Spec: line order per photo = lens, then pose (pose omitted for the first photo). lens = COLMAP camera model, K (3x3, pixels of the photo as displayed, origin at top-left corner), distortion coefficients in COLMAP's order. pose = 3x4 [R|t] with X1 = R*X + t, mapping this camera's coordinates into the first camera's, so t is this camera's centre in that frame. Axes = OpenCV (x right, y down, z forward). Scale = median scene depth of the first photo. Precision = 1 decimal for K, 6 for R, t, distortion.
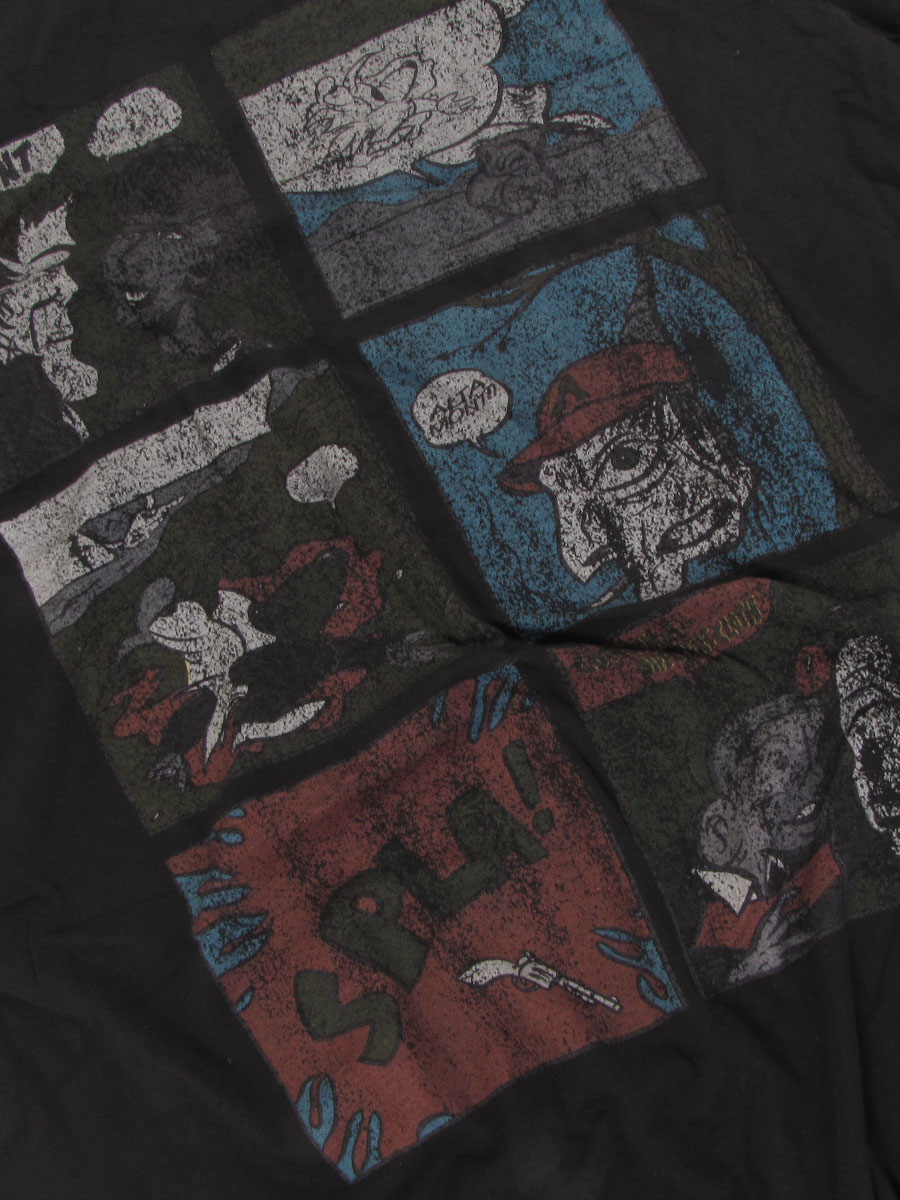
lens RADIAL K [[1811.6, 0, 452.2], [0, 1811.6, 600.2], [0, 0, 1]] dist [-0.075684, 0.000000]
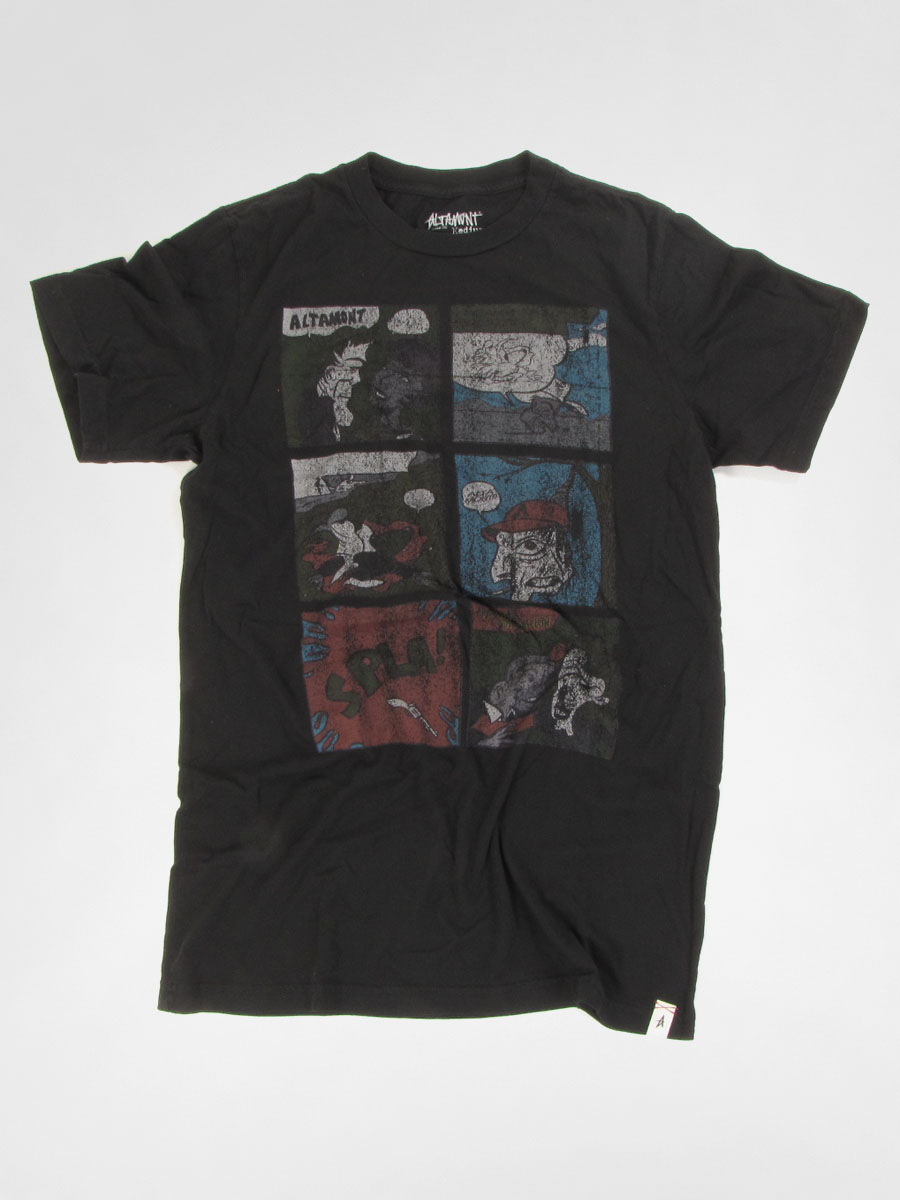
lens RADIAL K [[1811.6, 0, 449.6], [0, 1811.6, 600.4], [0, 0, 1]] dist [-0.075684, 0.000000]
pose [[0.900986, 0.421314, 0.103534, -0.236337], [-0.432495, 0.891061, 0.137689, -0.309615], [-0.034245, -0.168834, 0.985049, -1.507900]]
